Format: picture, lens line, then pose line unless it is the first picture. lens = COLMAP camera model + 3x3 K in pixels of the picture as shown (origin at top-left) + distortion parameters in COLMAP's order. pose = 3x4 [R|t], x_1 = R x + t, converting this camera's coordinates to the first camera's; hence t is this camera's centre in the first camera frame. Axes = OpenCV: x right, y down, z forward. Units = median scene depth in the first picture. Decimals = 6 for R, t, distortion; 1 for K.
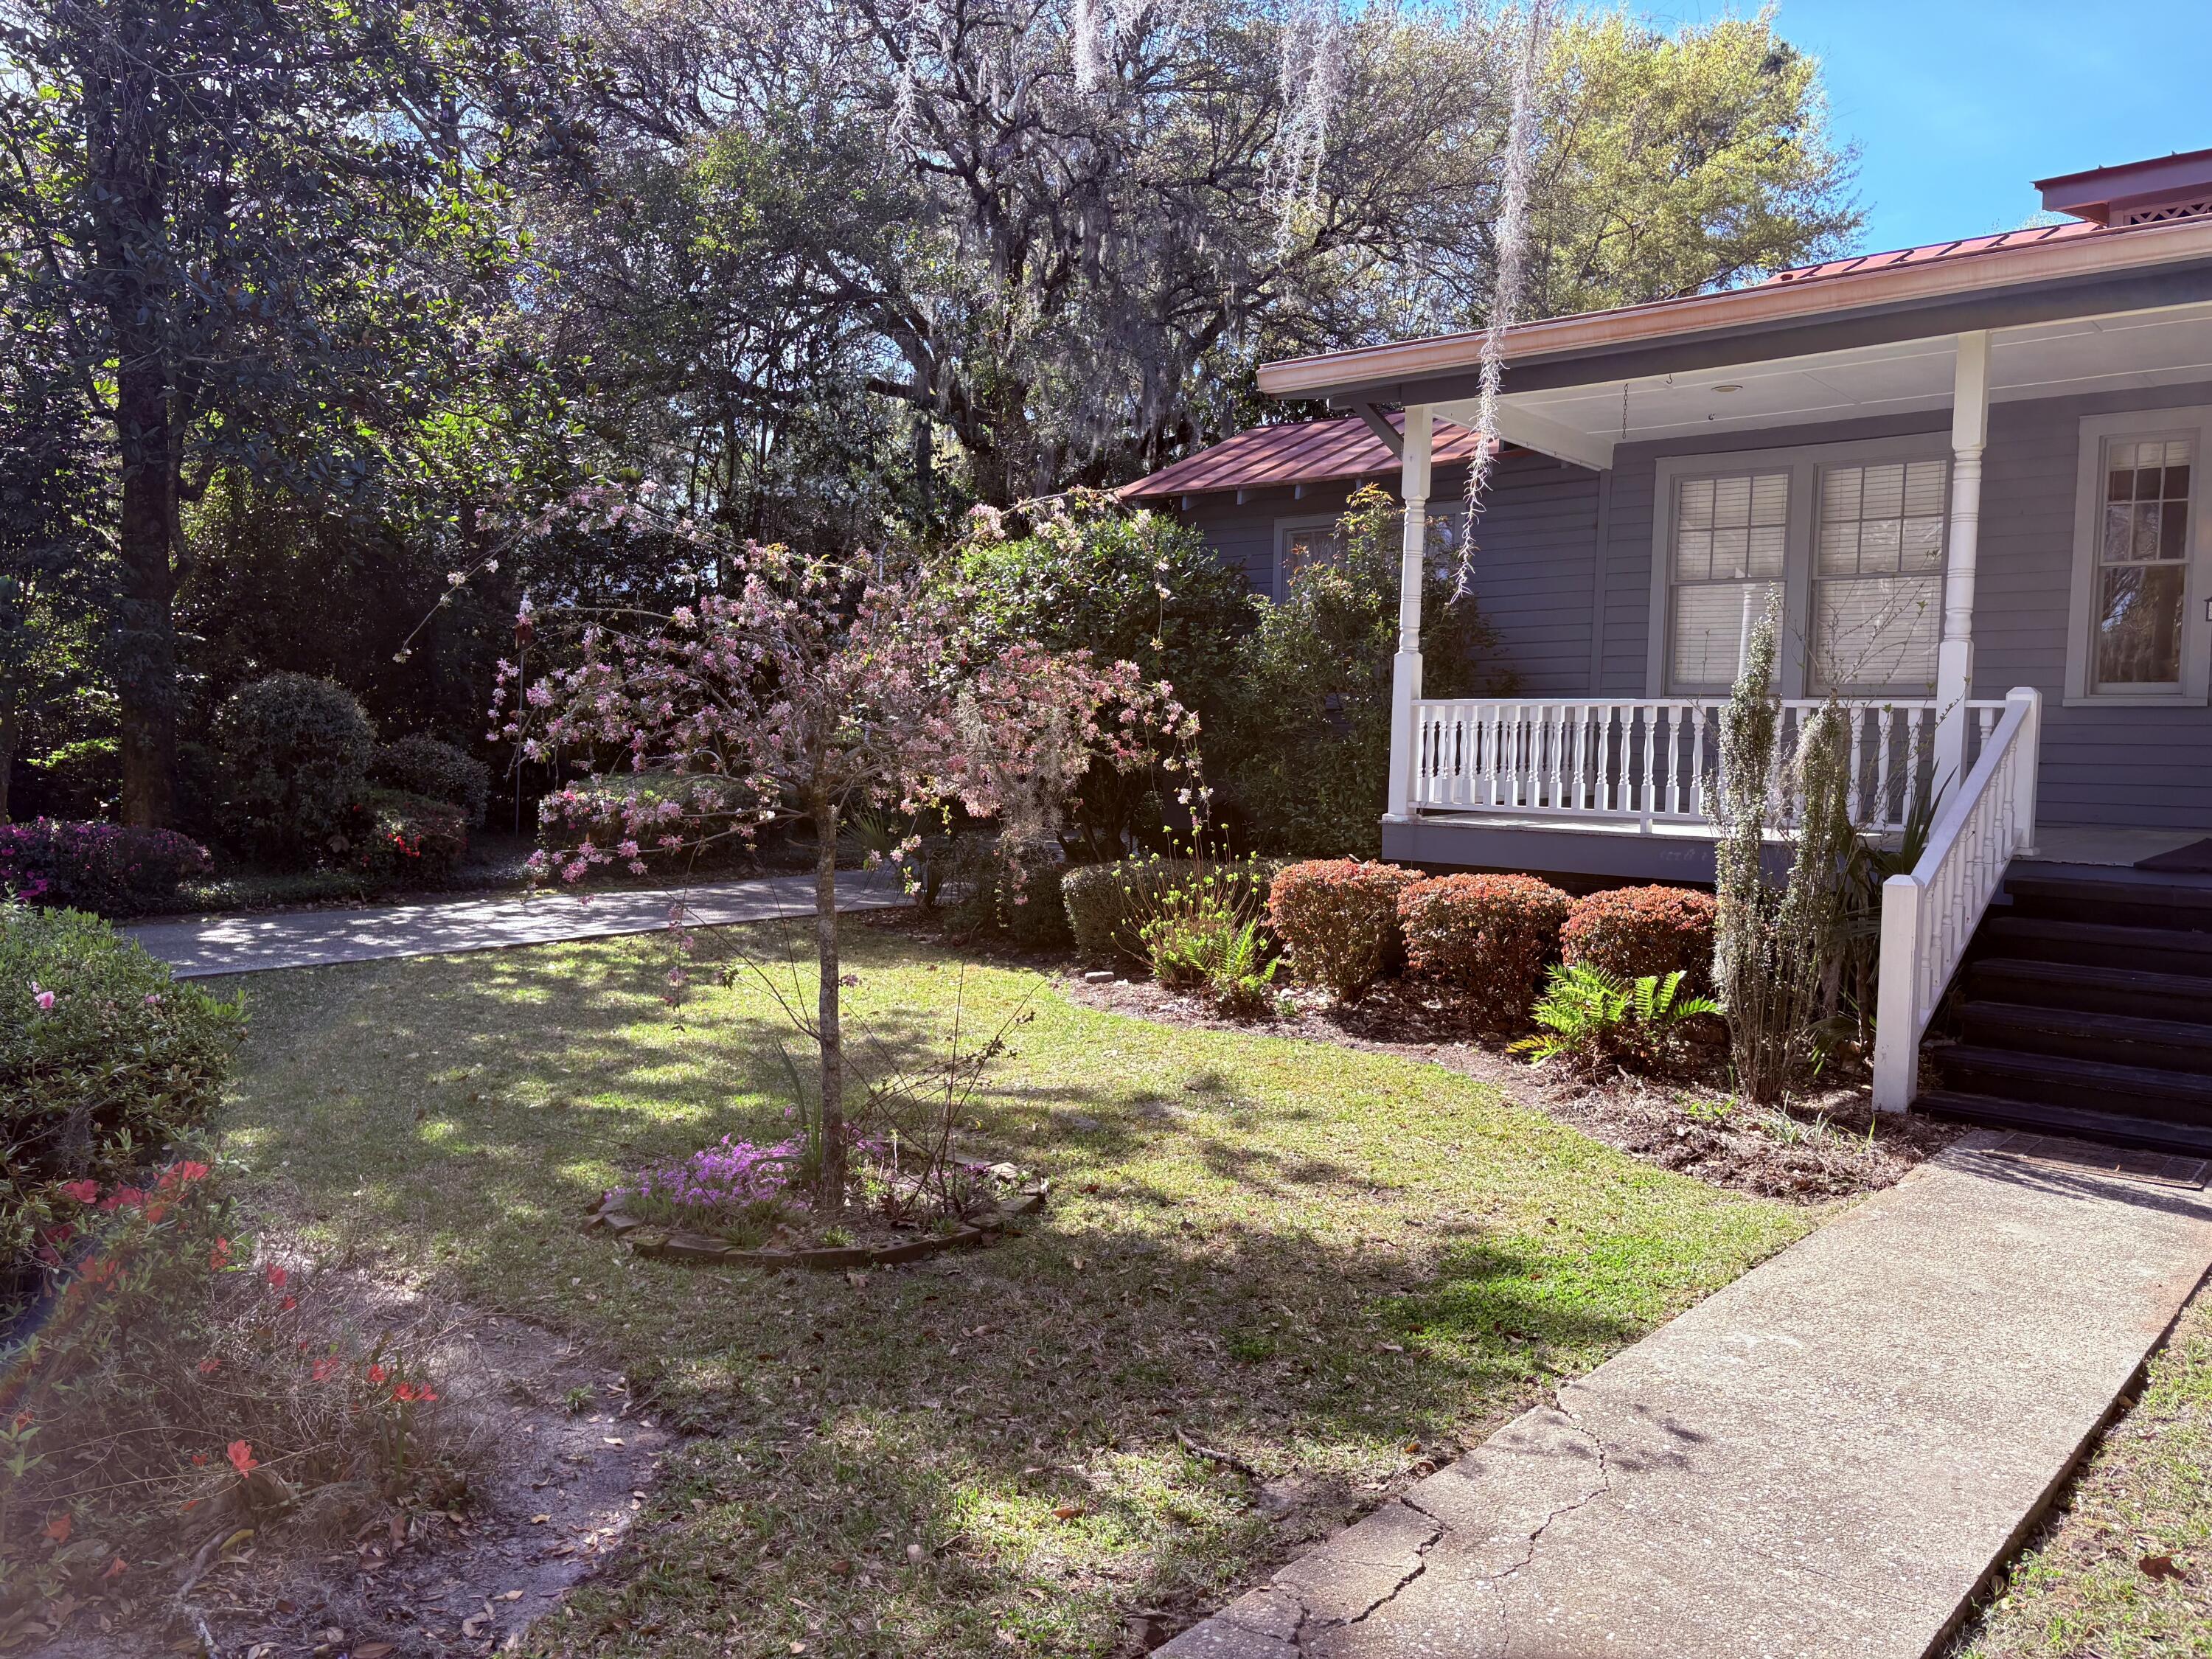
lens RADIAL K [[1558.9, 0, 1106.0], [0, 1558.9, 829.5], [0, 0, 1]] dist [-0.003365, -0.001320]
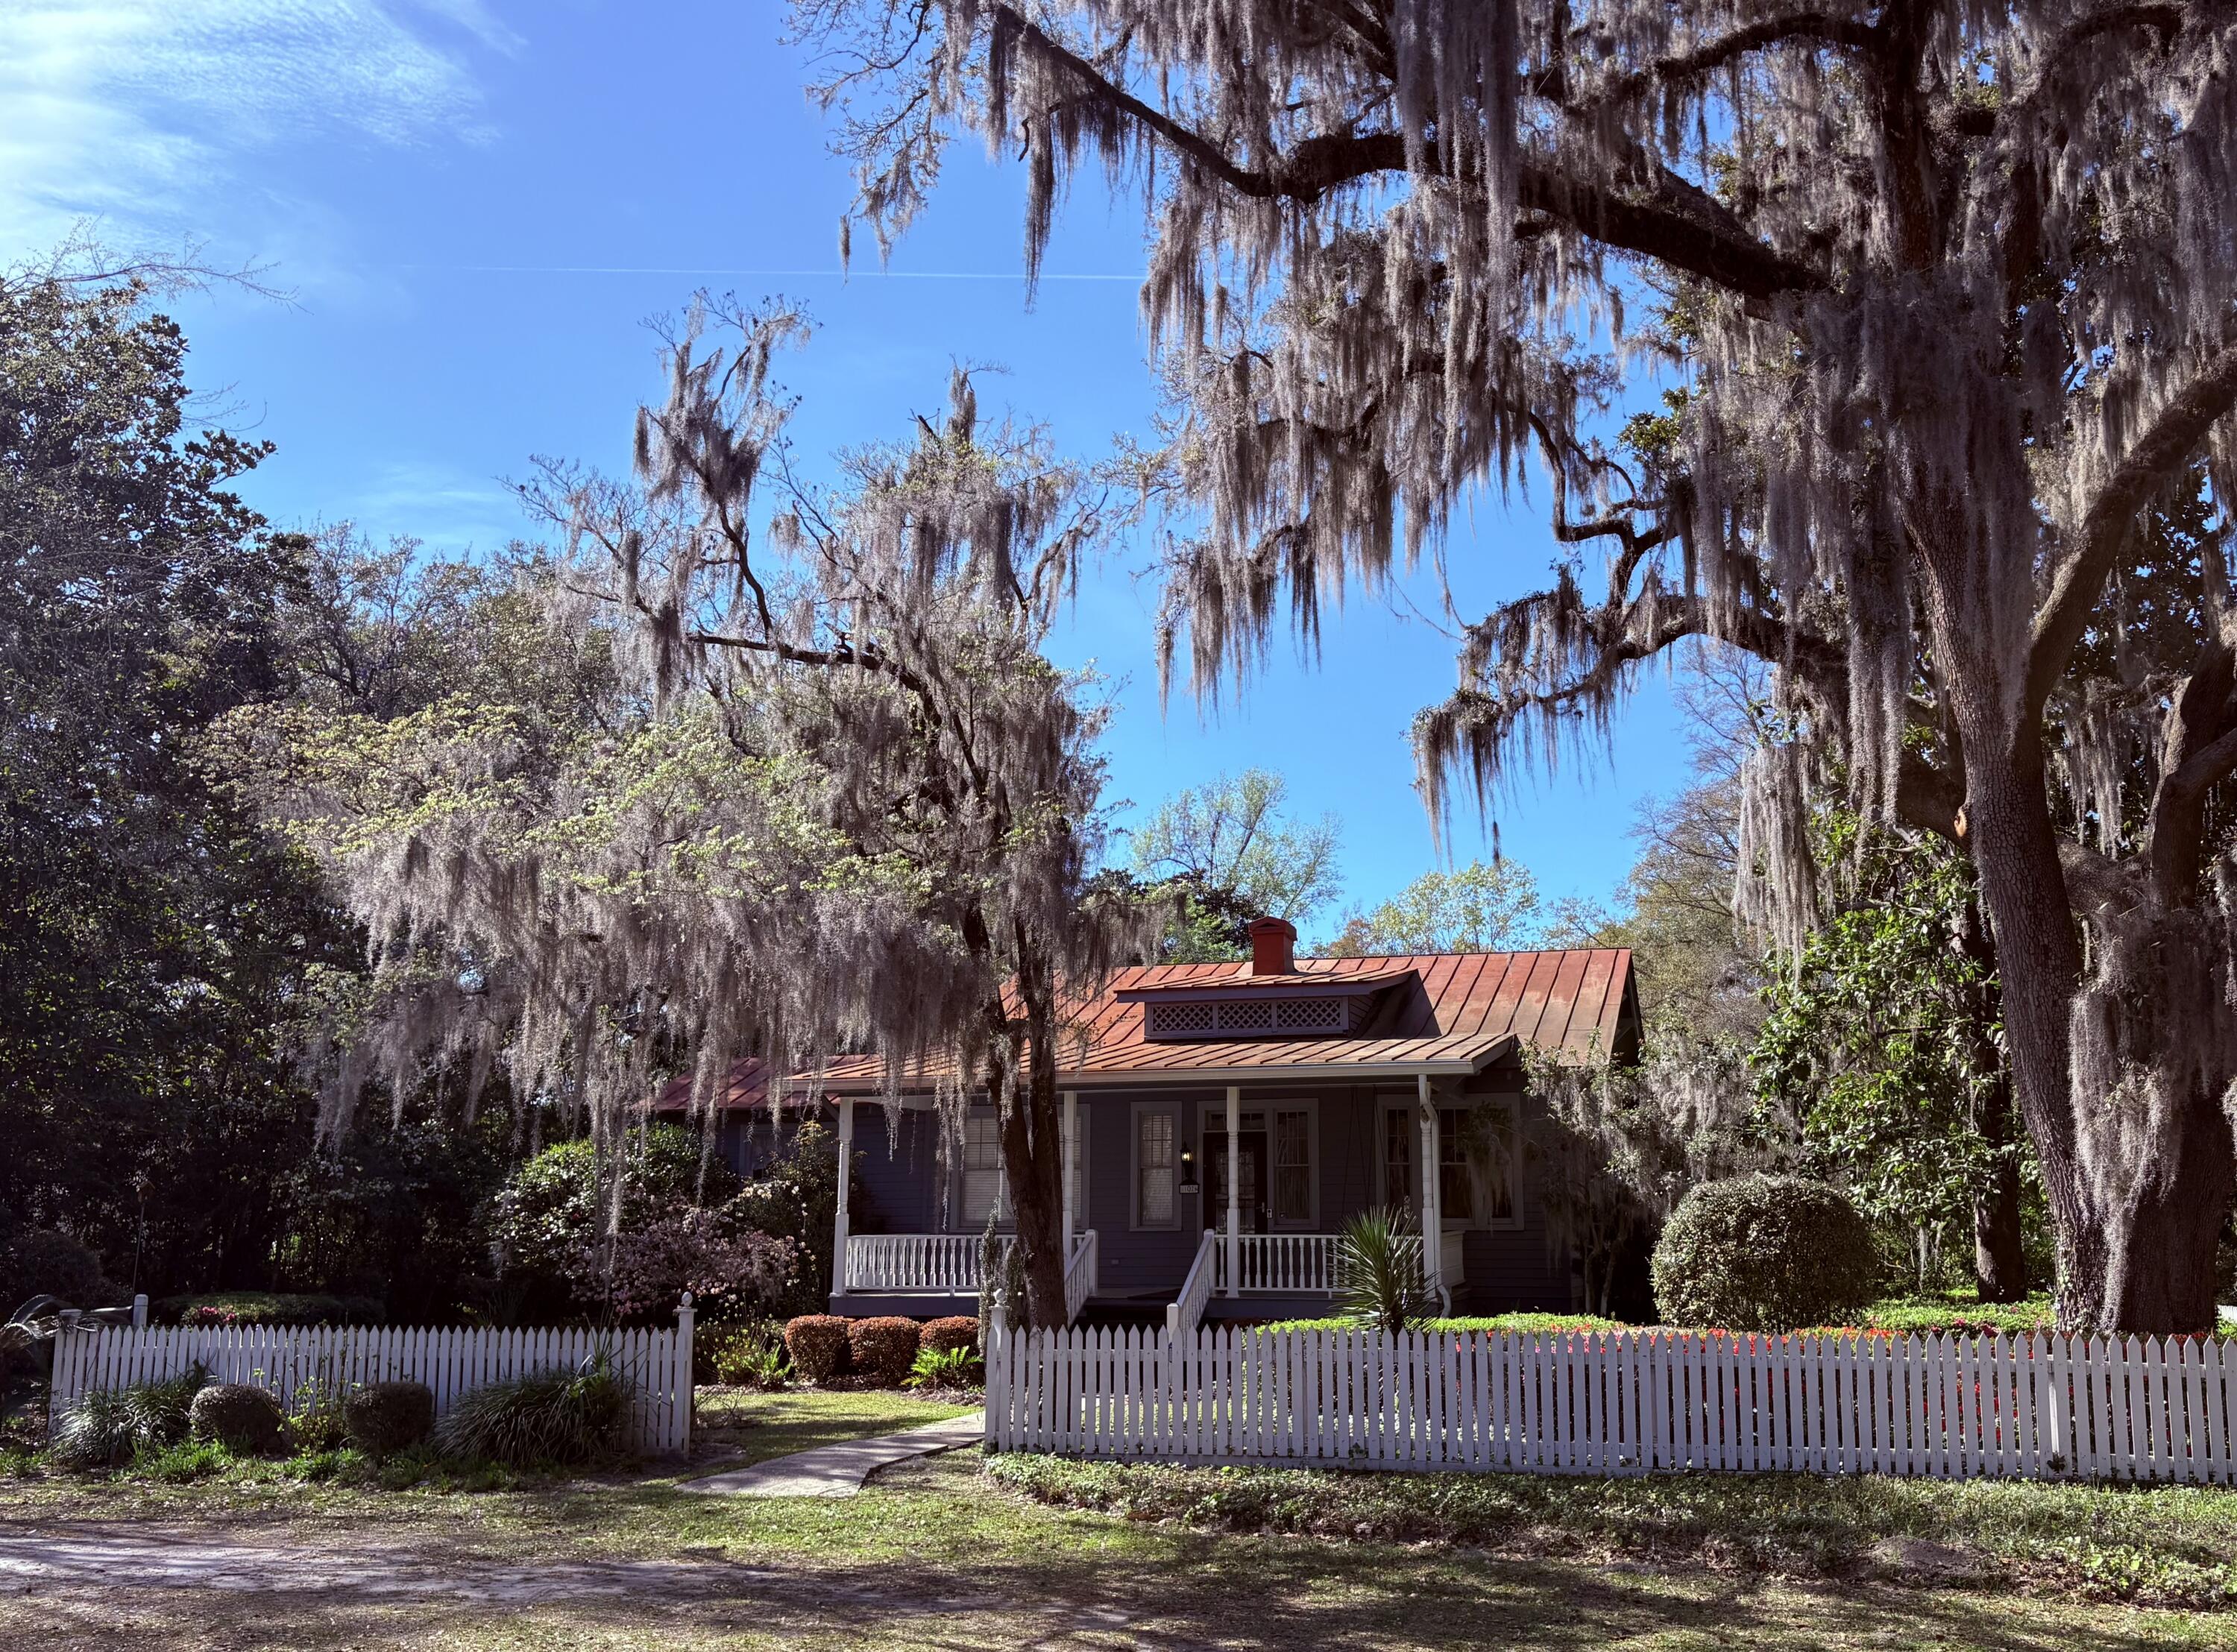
lens RADIAL K [[2085.2, 0, 1118.5], [0, 2085.2, 826.0], [0, 0, 1]] dist [0.148028, -0.308723]
pose [[0.913426, 0.060415, 0.402496, -0.692683], [0.044296, 0.968291, -0.245865, 0.101711], [-0.404587, 0.242409, 0.881786, -1.928033]]
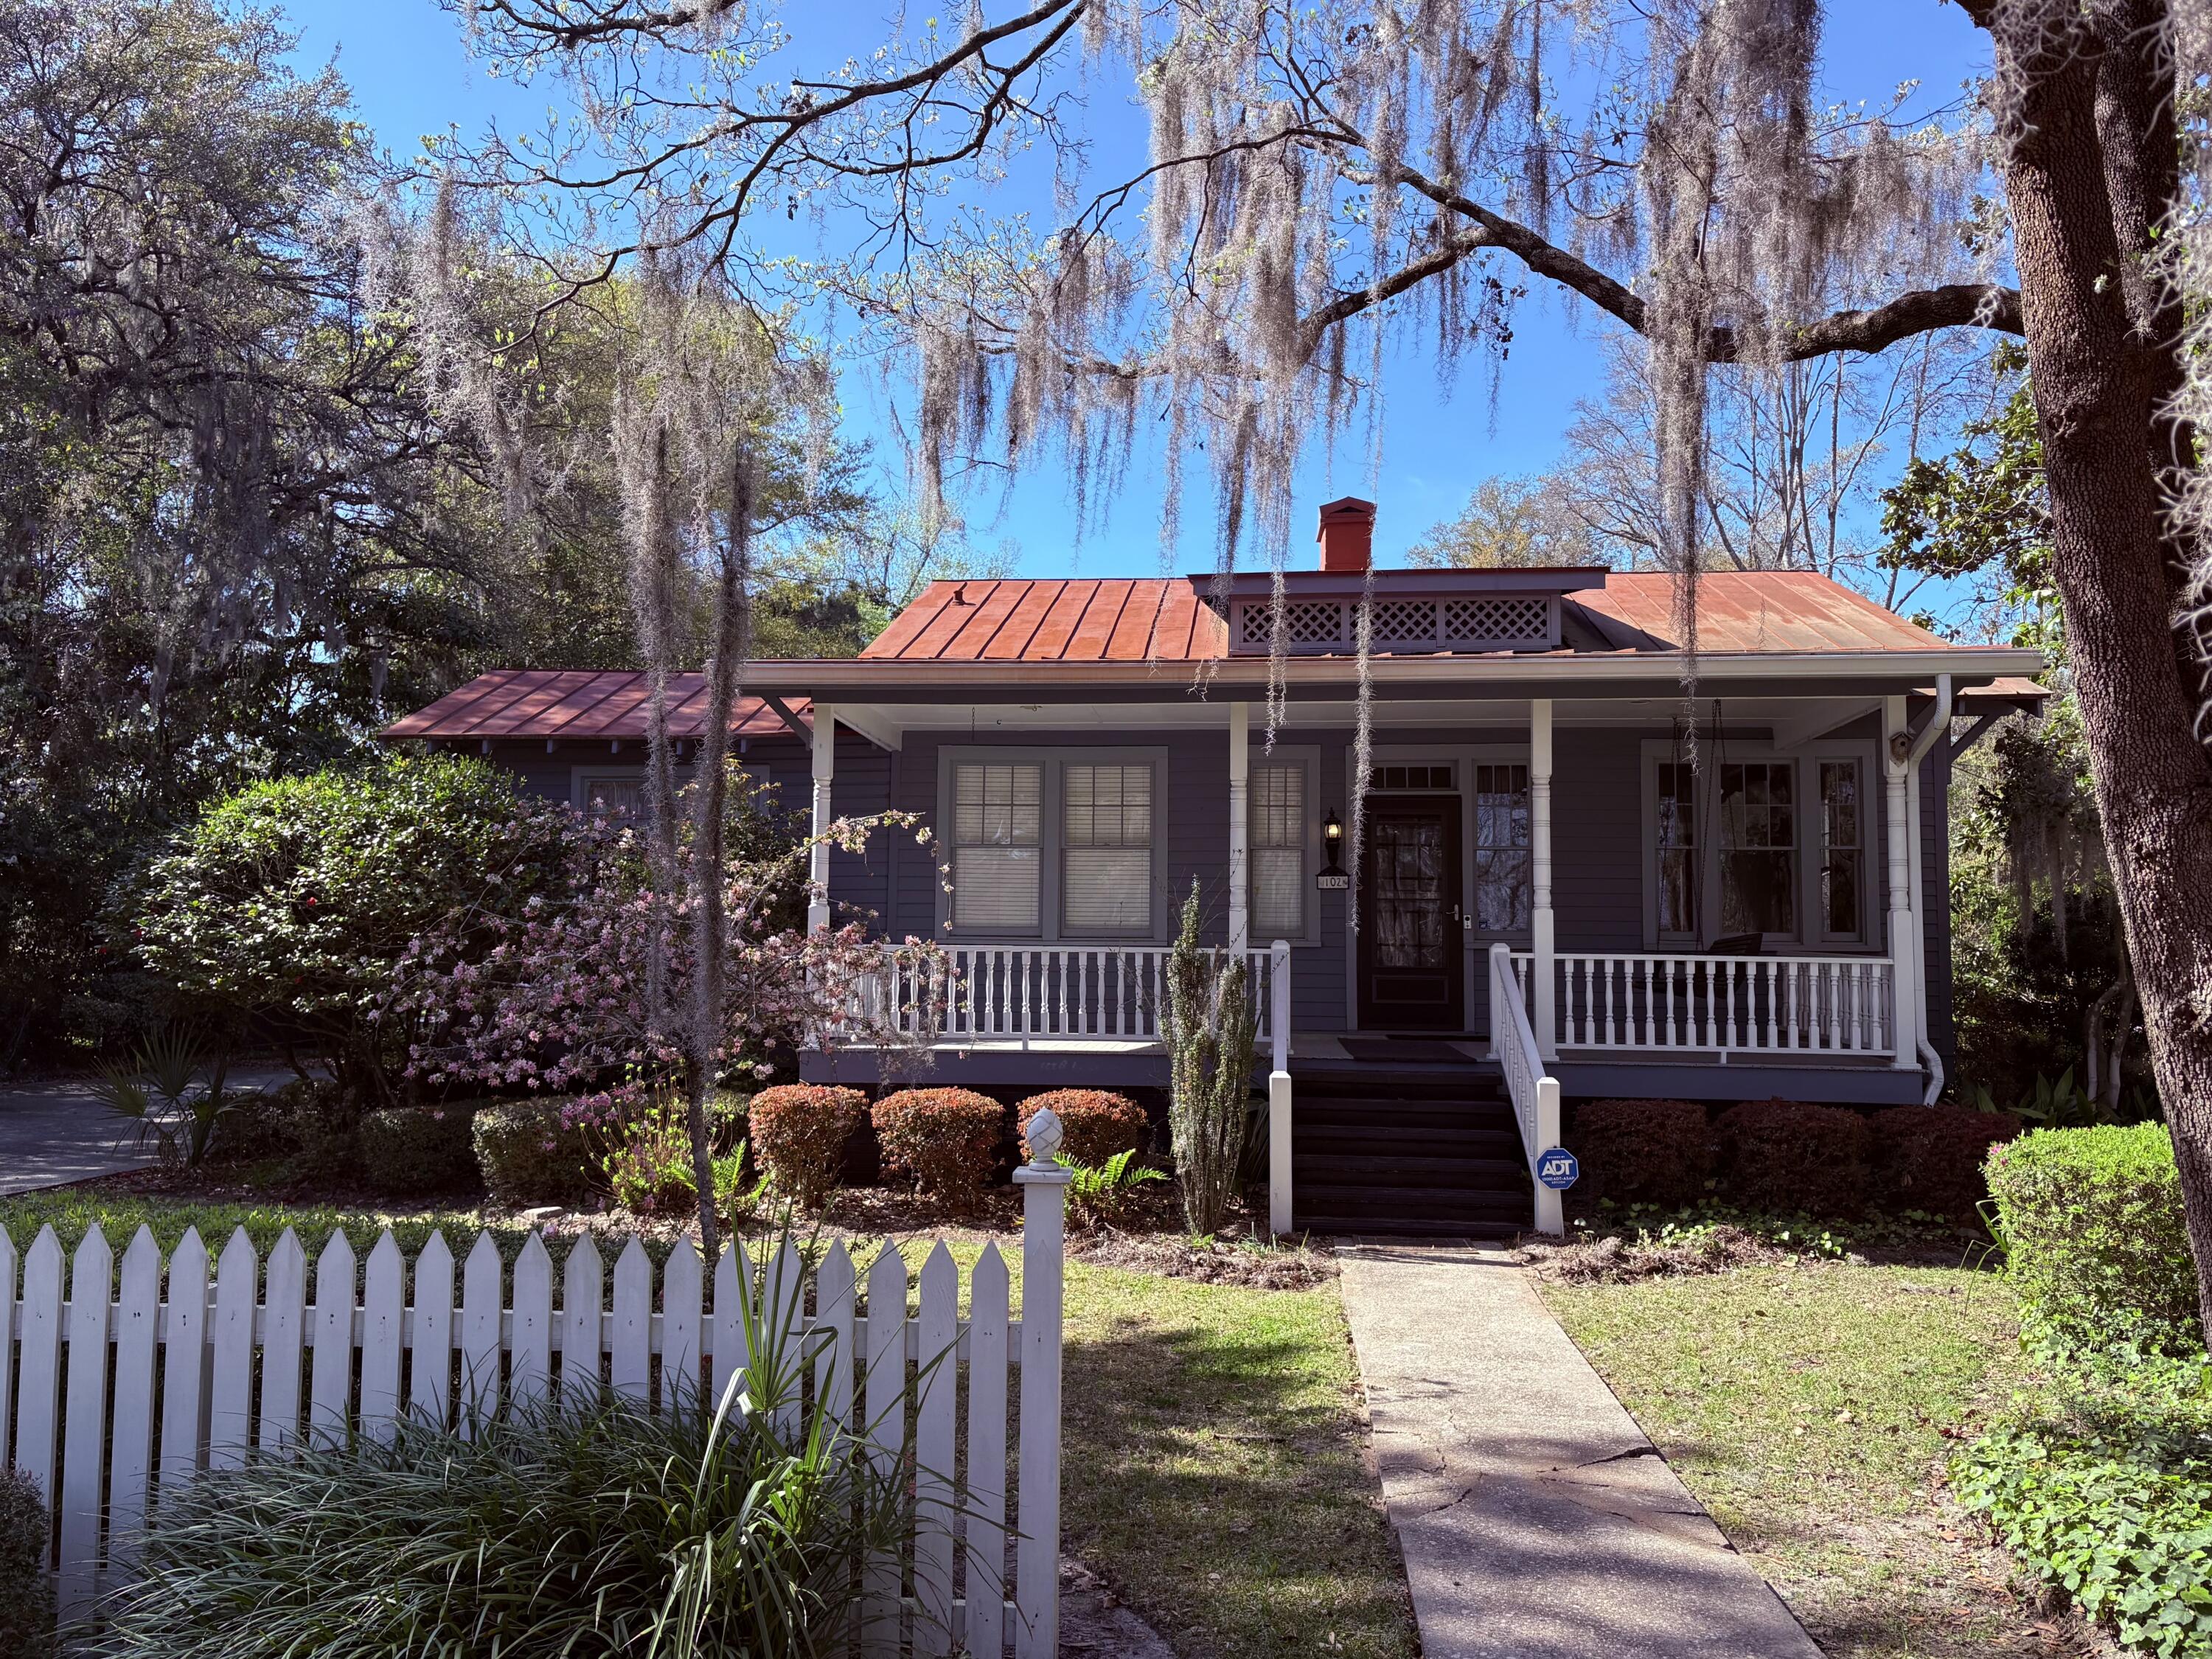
lens RADIAL K [[1735.9, 0, 1020.1], [0, 1735.9, 791.3], [0, 0, 1]] dist [0.137895, -0.287206]
pose [[0.815056, 0.046801, 0.577488, -0.494731], [0.042743, 0.989159, -0.140491, -0.007342], [-0.577803, 0.139191, 0.804220, -0.178703]]
